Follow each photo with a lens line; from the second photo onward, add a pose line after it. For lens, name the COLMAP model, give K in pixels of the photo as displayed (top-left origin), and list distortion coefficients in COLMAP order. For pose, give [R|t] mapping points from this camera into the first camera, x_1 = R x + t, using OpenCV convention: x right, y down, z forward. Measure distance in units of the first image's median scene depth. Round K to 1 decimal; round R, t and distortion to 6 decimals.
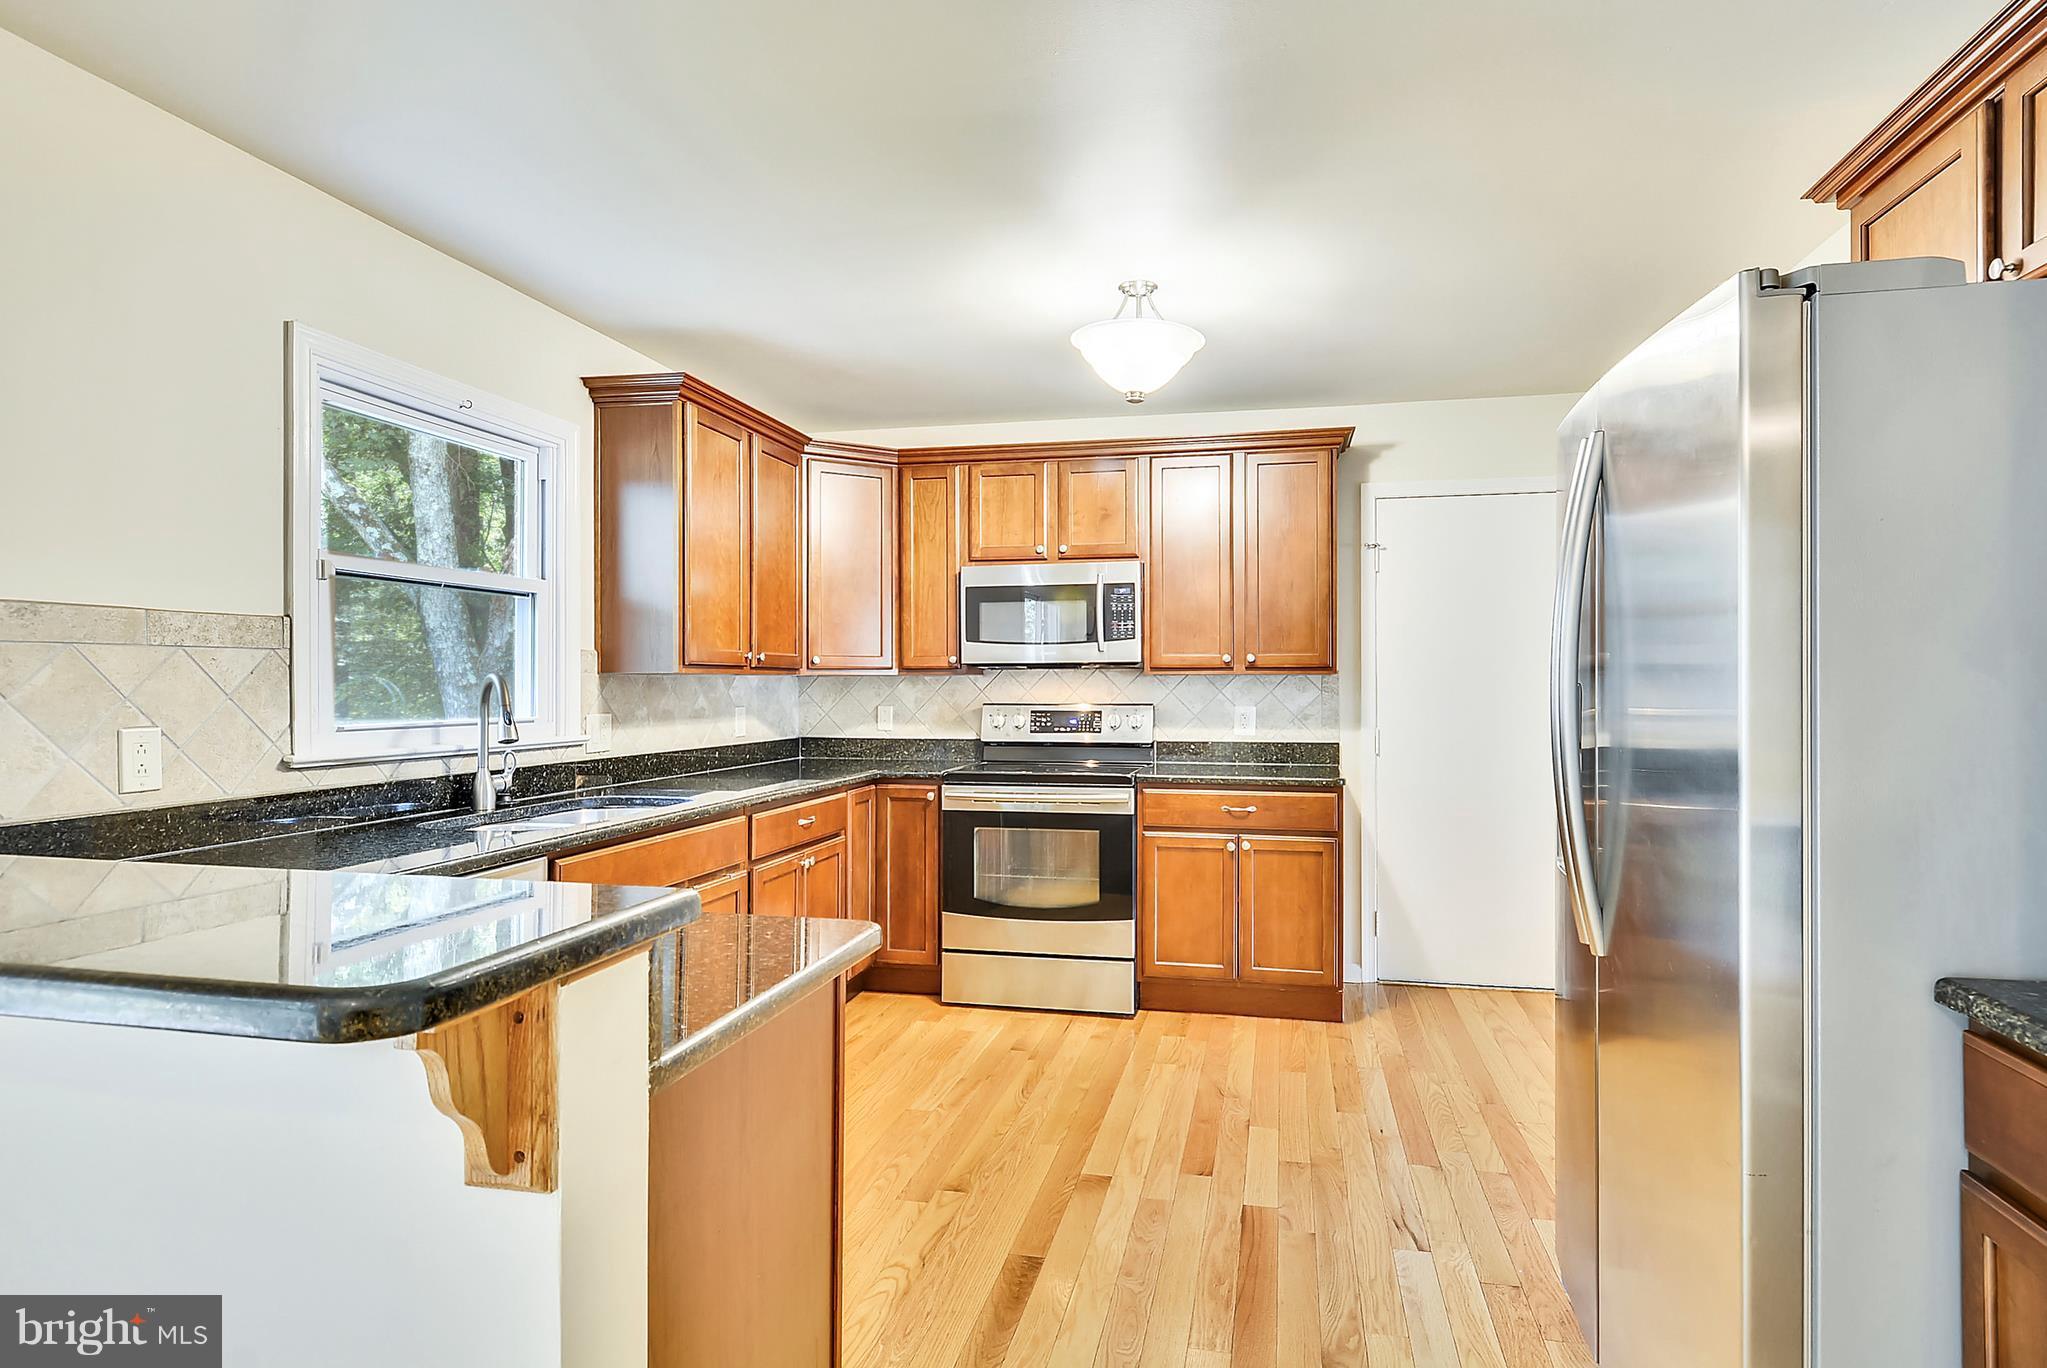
lens RADIAL K [[1091.9, 0, 1034.9], [0, 1091.9, 680.6], [0, 0, 1]] dist [0.013135, -0.015069]
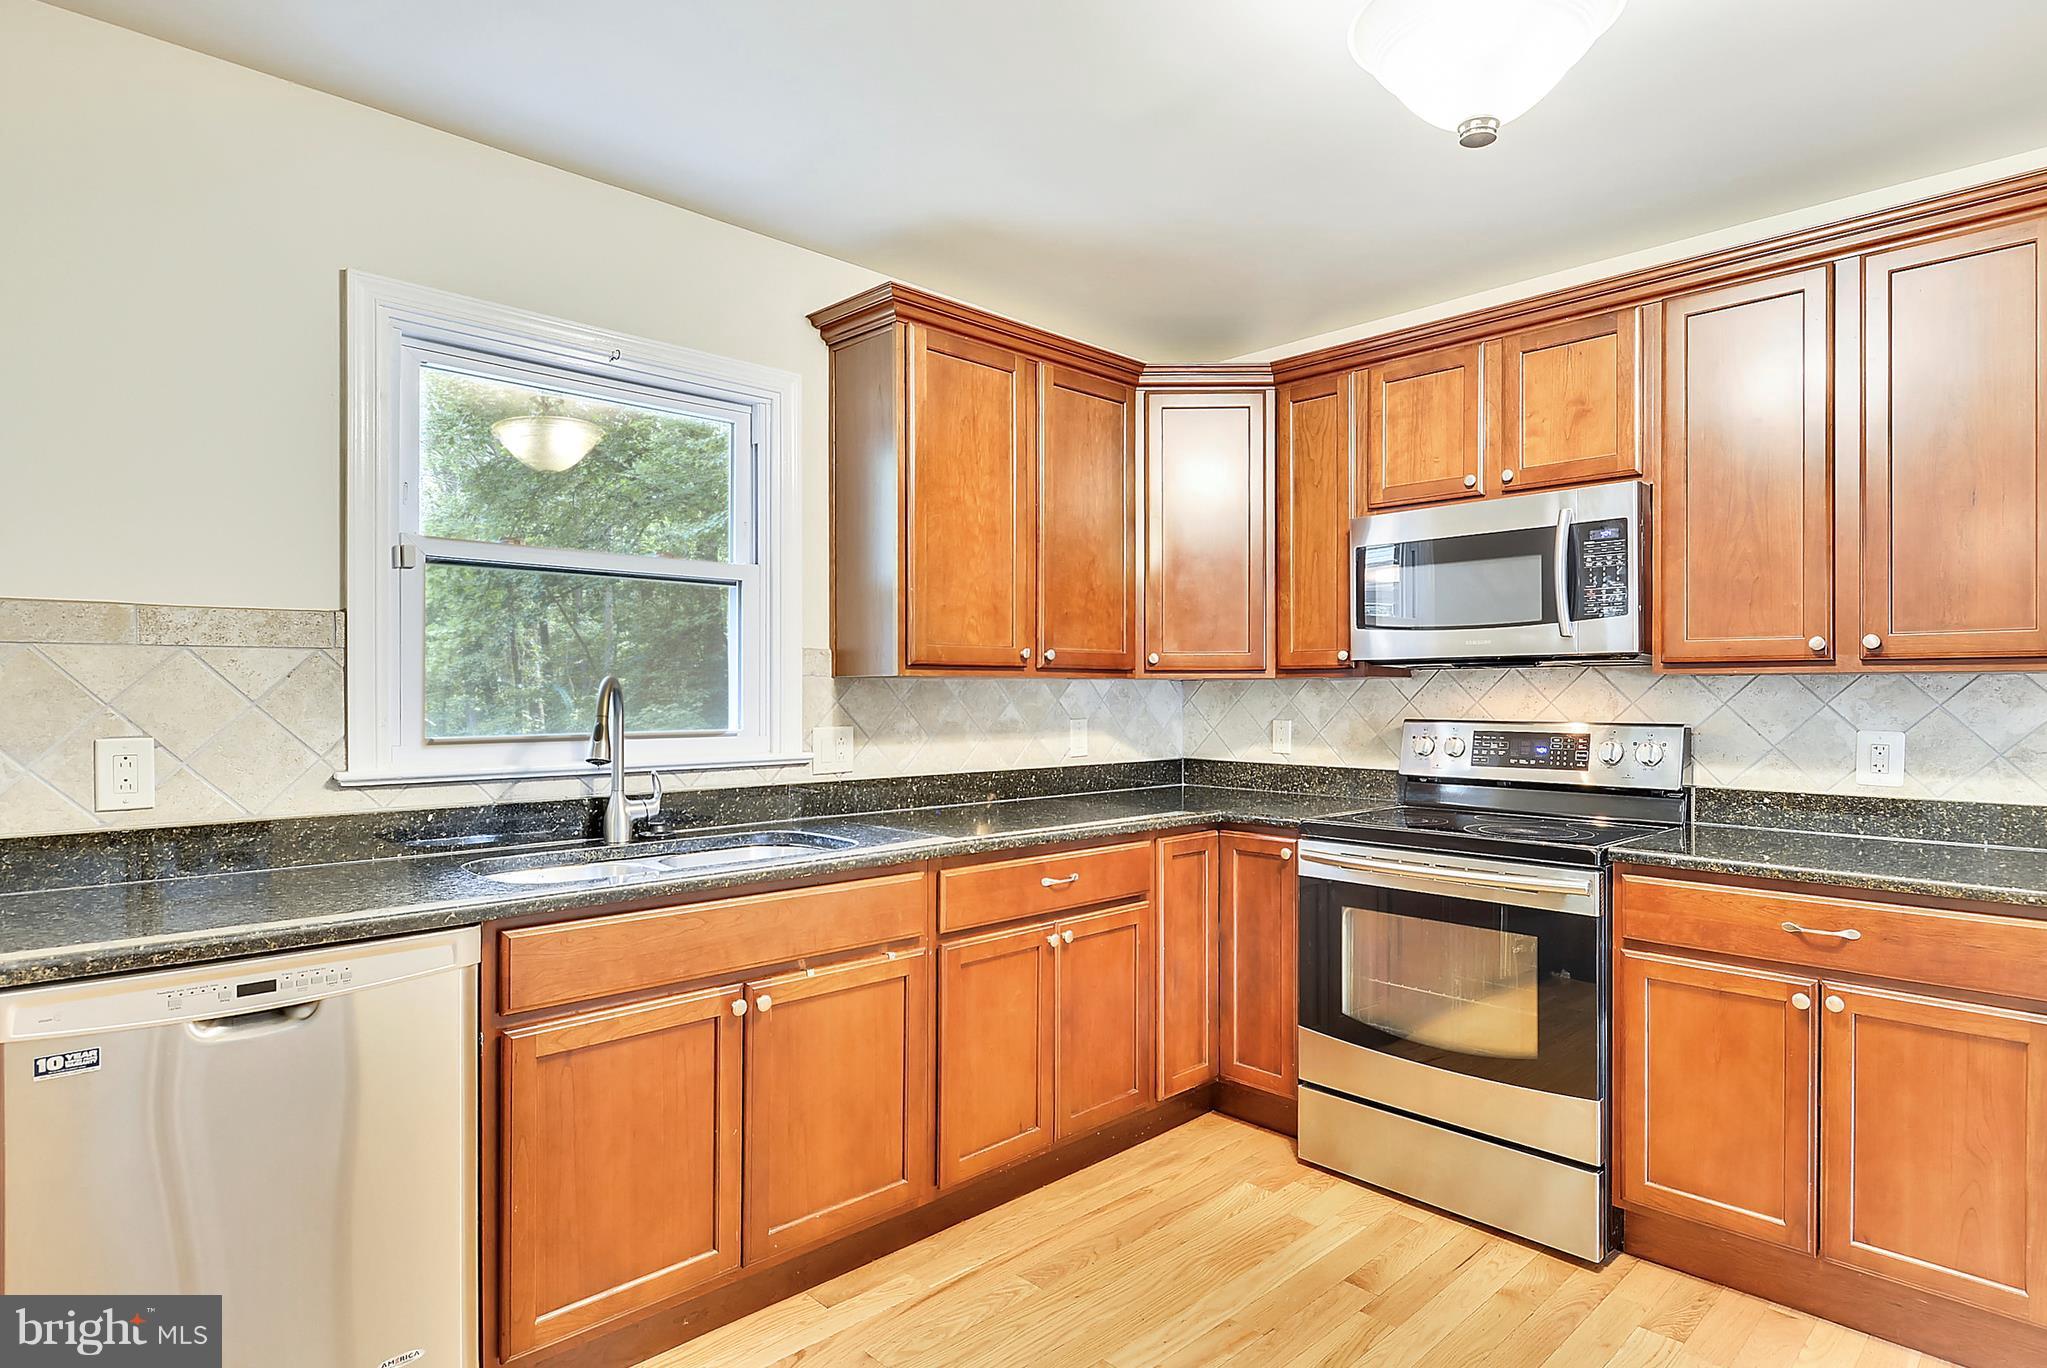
lens RADIAL K [[1091.9, 0, 1035.1], [0, 1091.9, 693.1], [0, 0, 1]] dist [0.013135, -0.015069]
pose [[0.838298, 0.002280, -0.545208, 0.154279], [0.000480, 0.999988, 0.004920, 0.001423], [0.545213, -0.004386, 0.838286, 0.353502]]
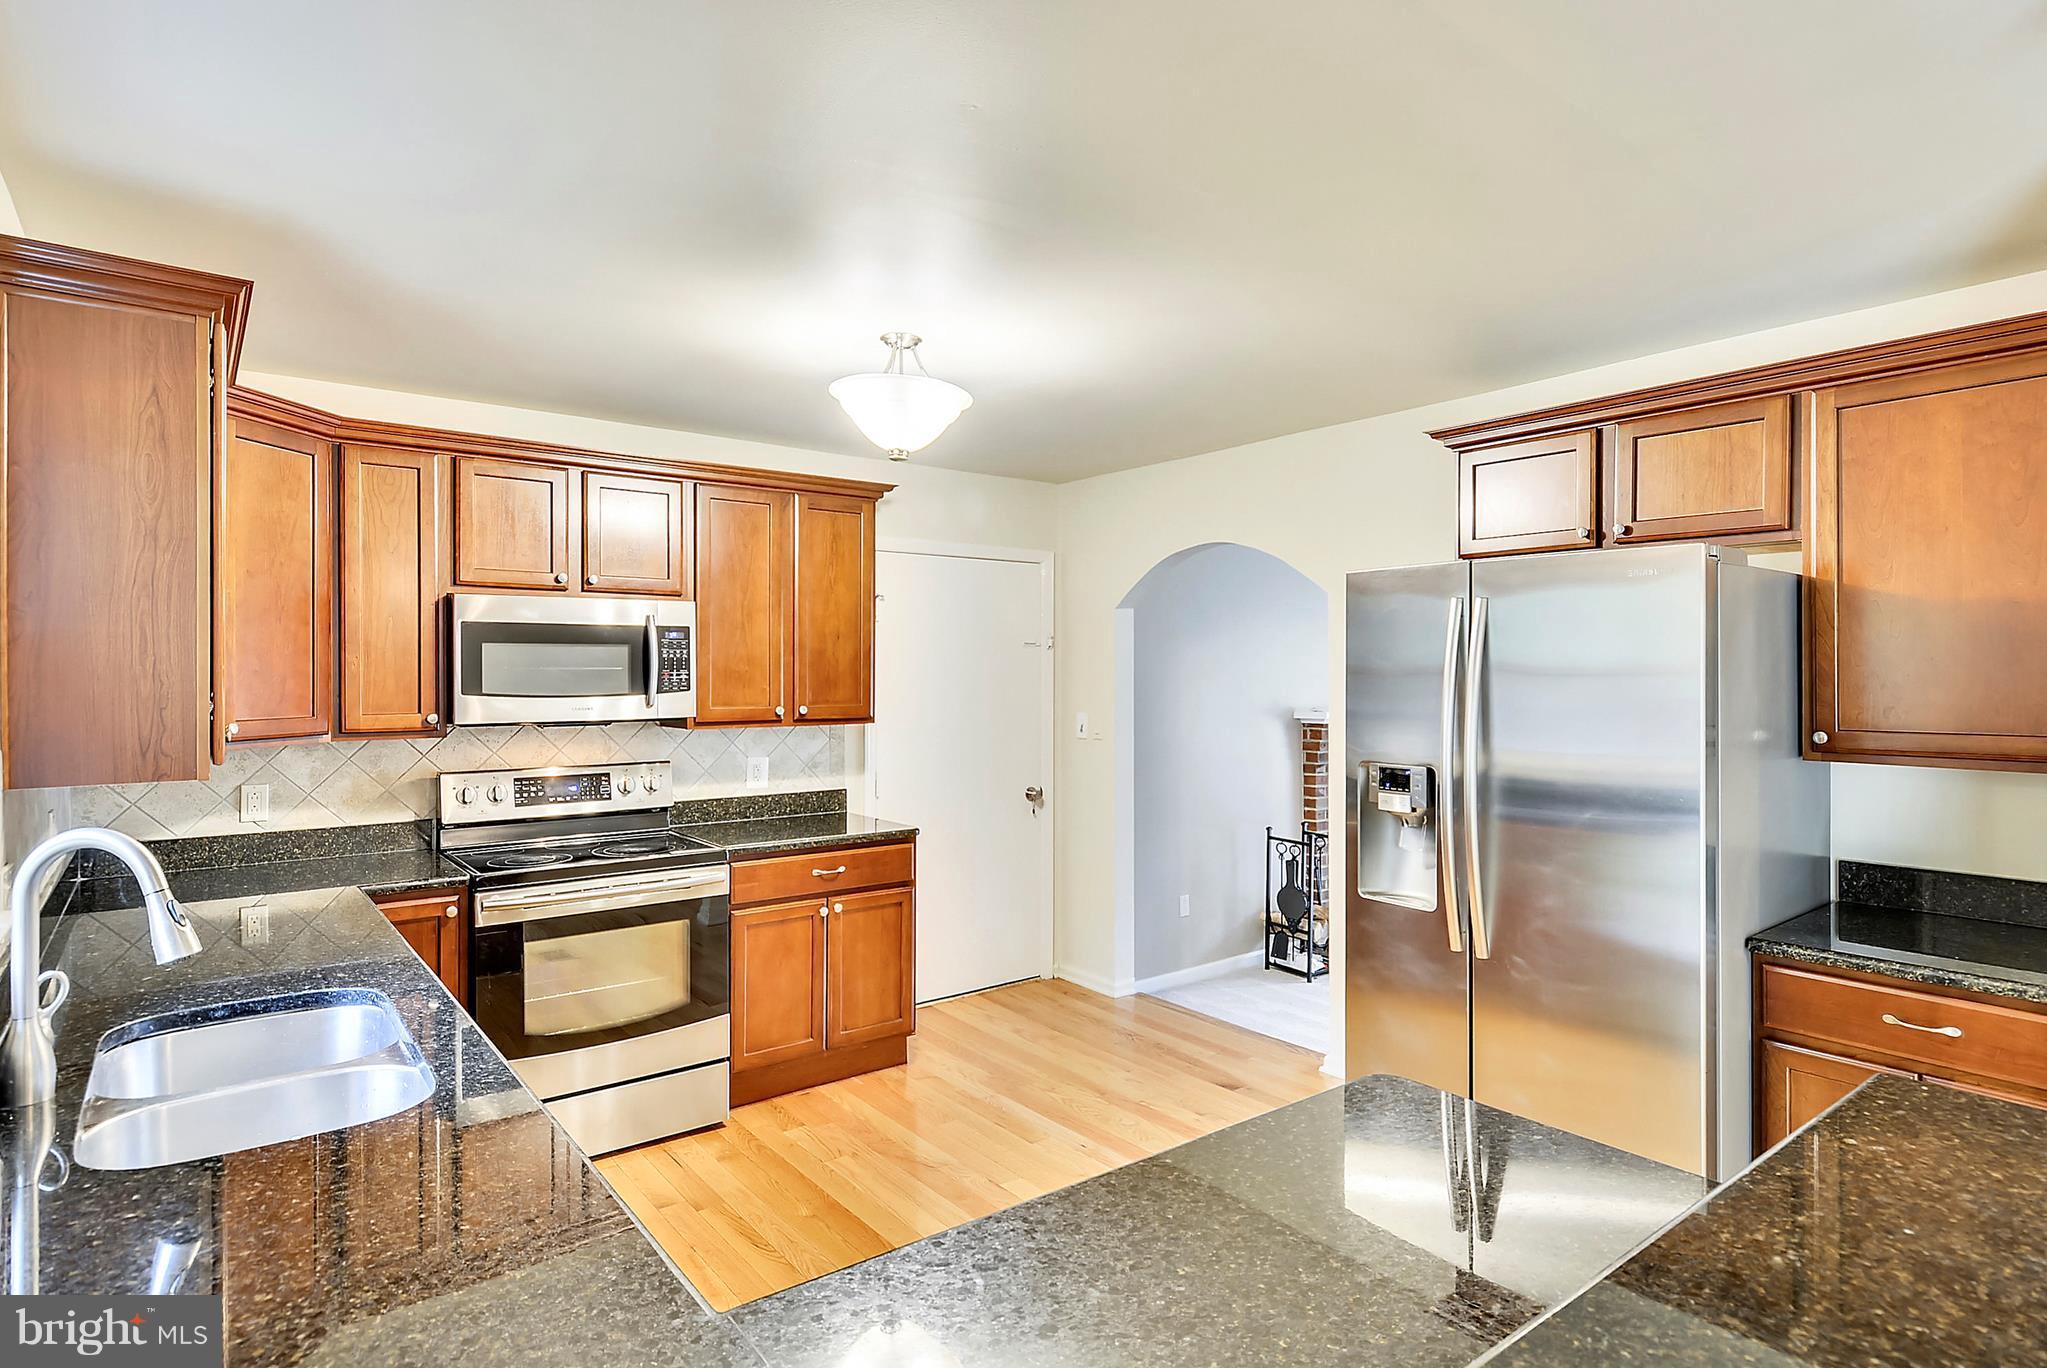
lens RADIAL K [[1091.9, 0, 1039.9], [0, 1091.9, 682.6], [0, 0, 1]] dist [0.013135, -0.015069]
pose [[0.631442, -0.007082, 0.775391, -0.432922], [-0.001993, 0.999940, 0.010757, -0.058217], [-0.775420, -0.008338, 0.631390, 0.246228]]
